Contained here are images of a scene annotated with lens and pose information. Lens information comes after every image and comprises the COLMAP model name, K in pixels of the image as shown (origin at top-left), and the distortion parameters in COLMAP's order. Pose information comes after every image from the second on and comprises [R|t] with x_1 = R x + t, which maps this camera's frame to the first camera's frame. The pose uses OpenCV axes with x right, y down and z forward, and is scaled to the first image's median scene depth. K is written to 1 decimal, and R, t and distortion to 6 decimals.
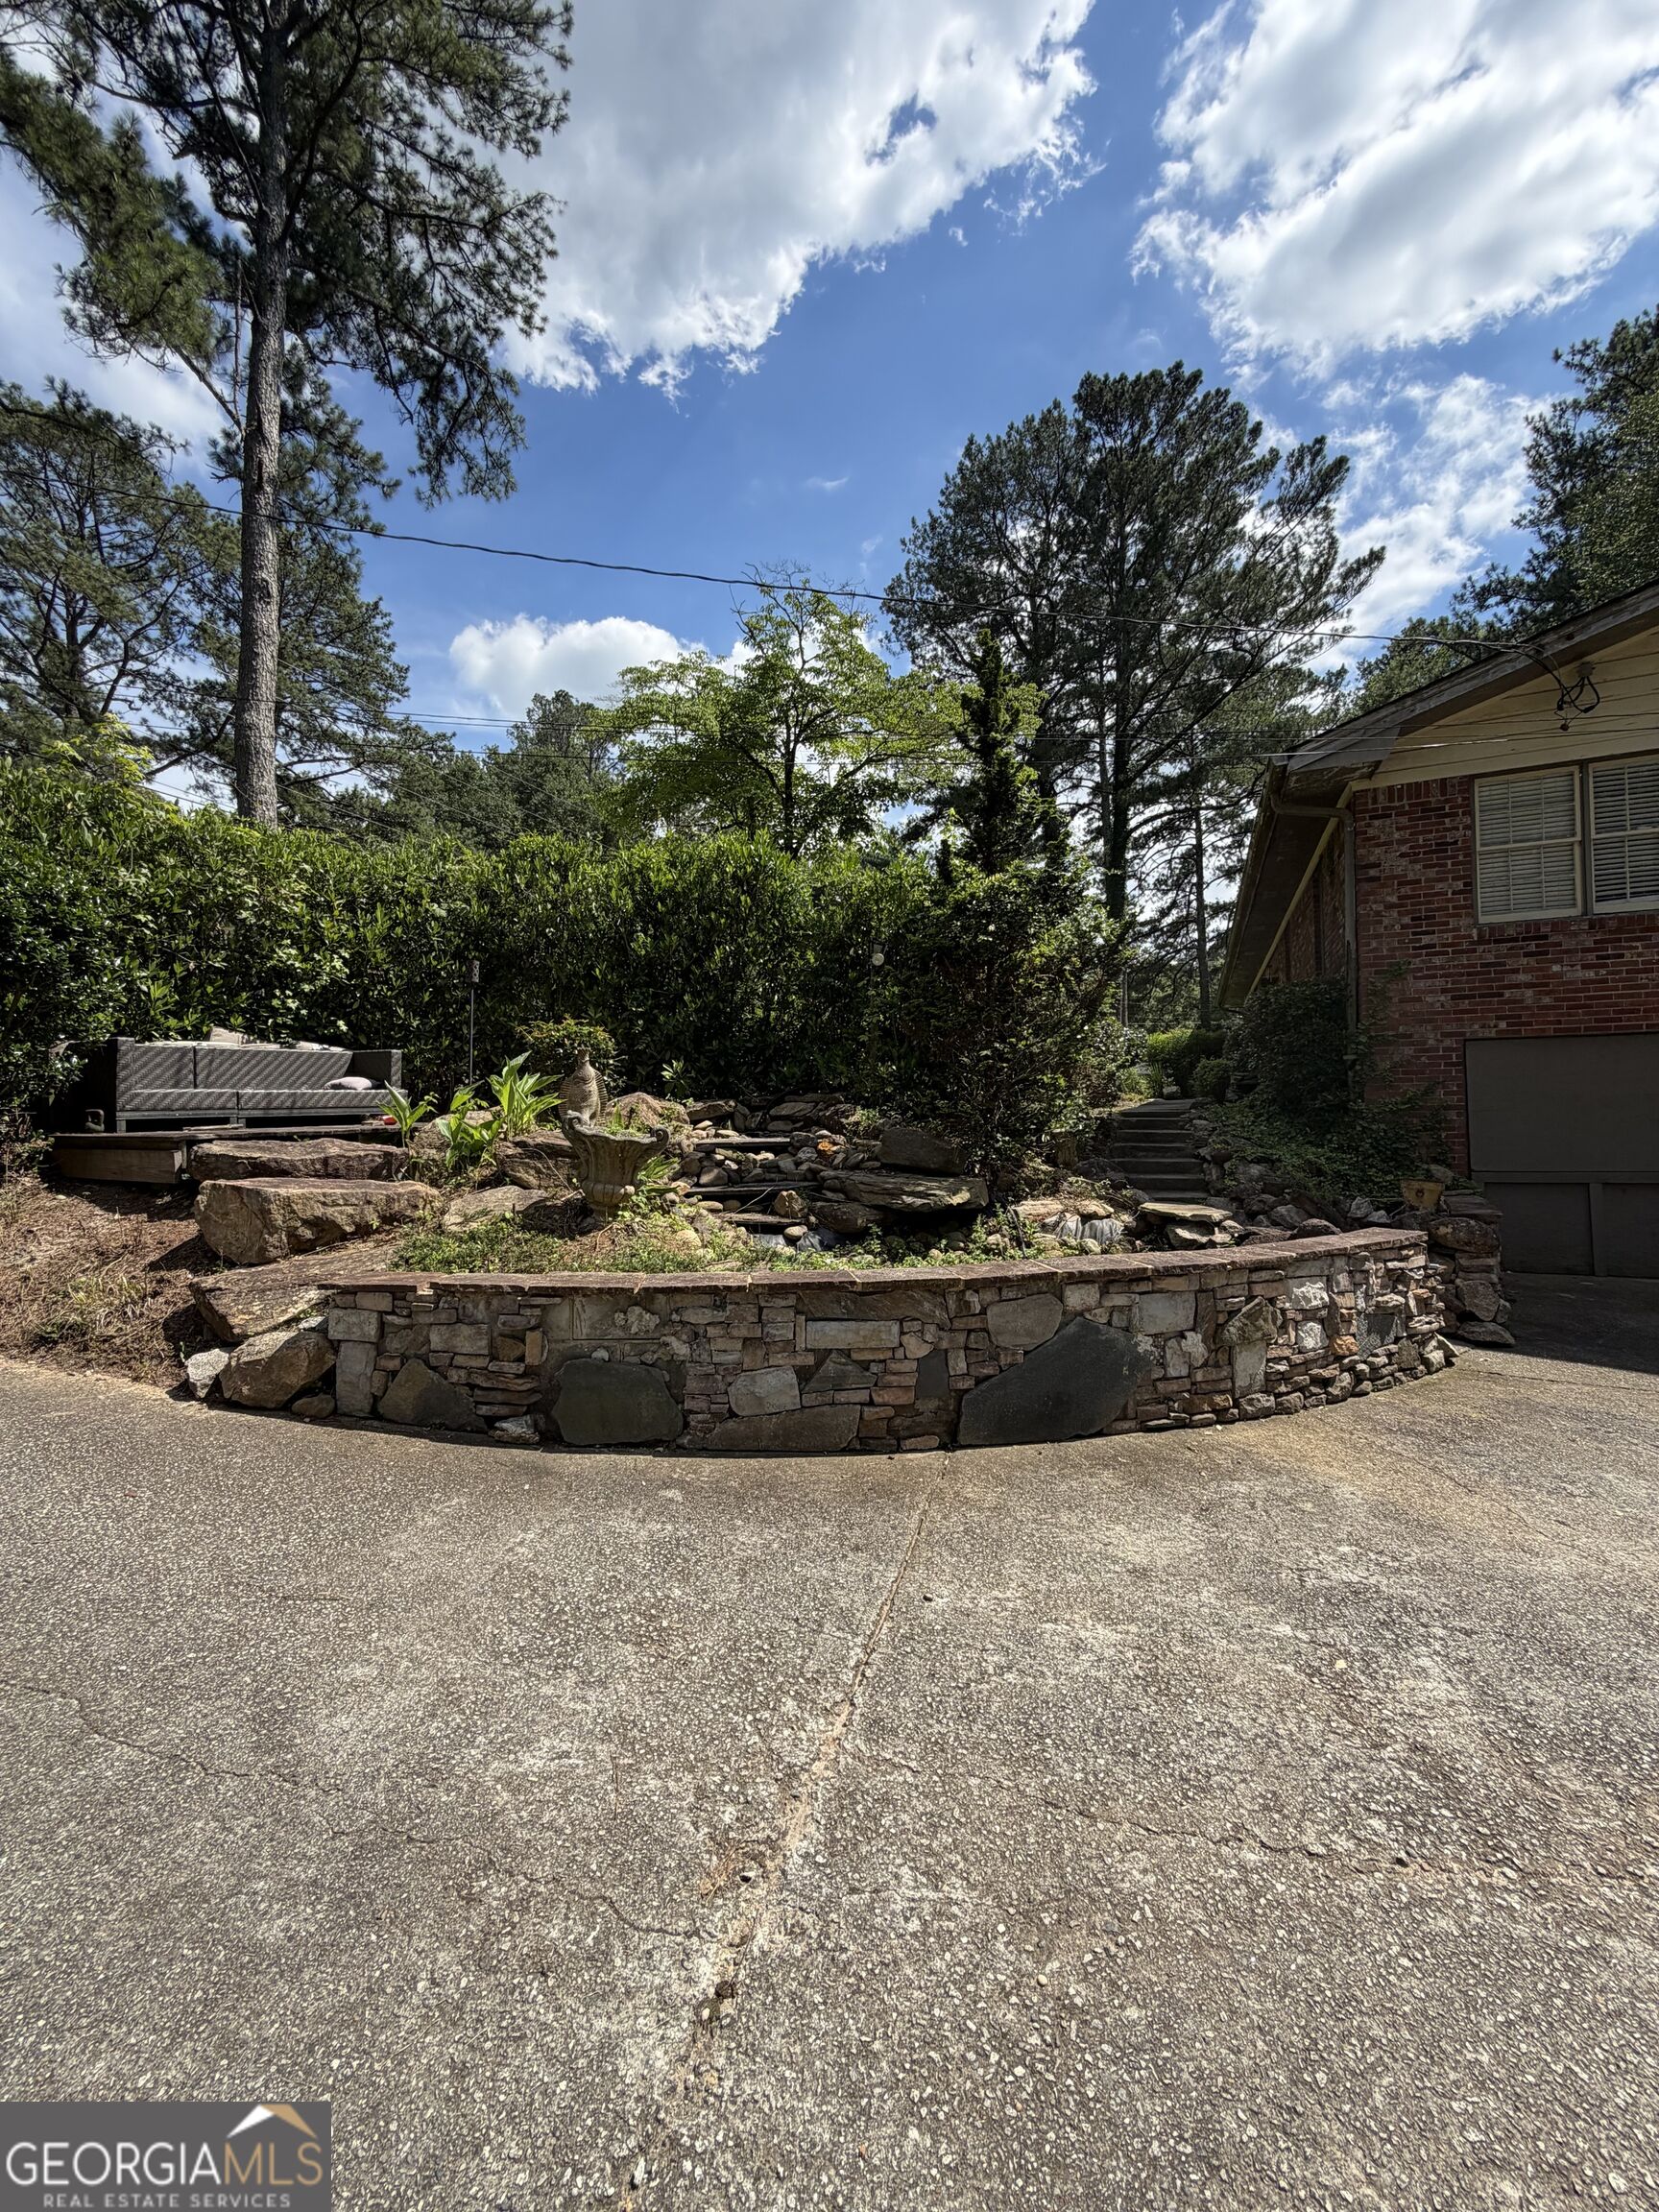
lens RADIAL K [[872.9, 0, 835.0], [0, 872.9, 1100.5], [0, 0, 1]] dist [0.002067, -0.001149]
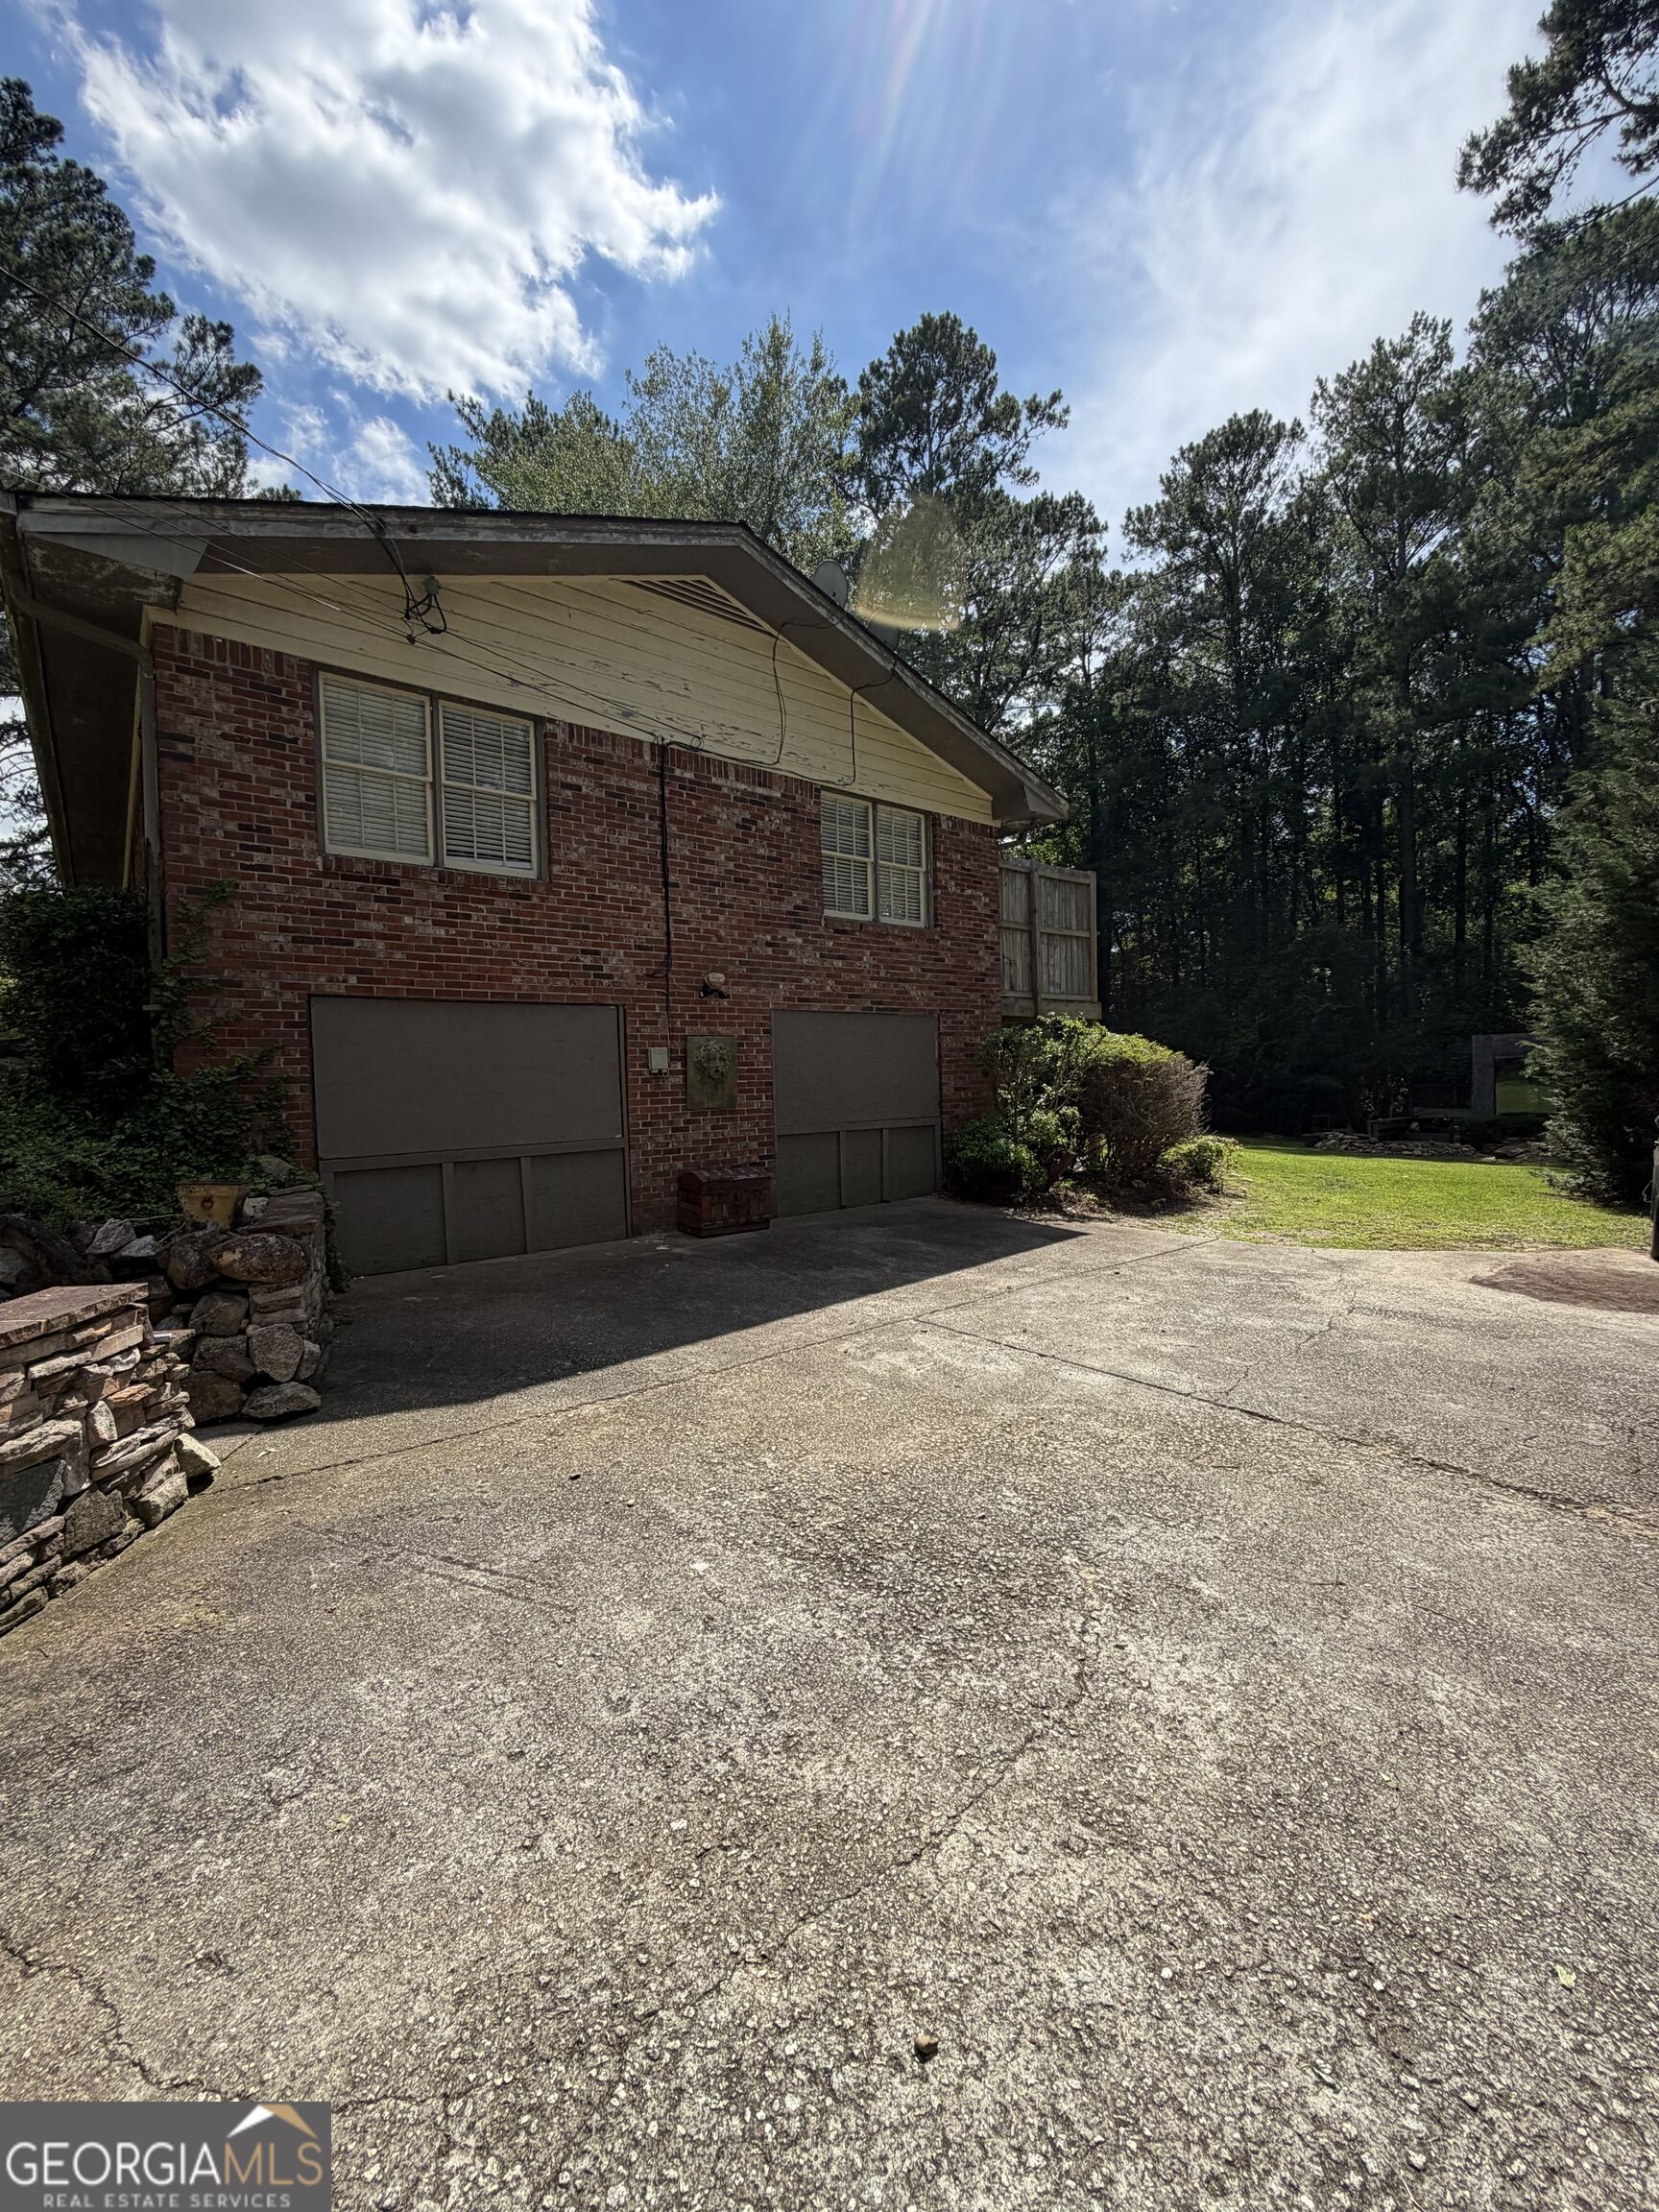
lens RADIAL K [[880.9, 0, 826.6], [0, 880.9, 1101.8], [0, 0, 1]] dist [0.001496, -0.000231]
pose [[0.475041, -0.017547, 0.879789, 0.245796], [-0.000327, 0.999798, 0.020117, 0.012027], [-0.879964, -0.009844, 0.474939, 0.211703]]
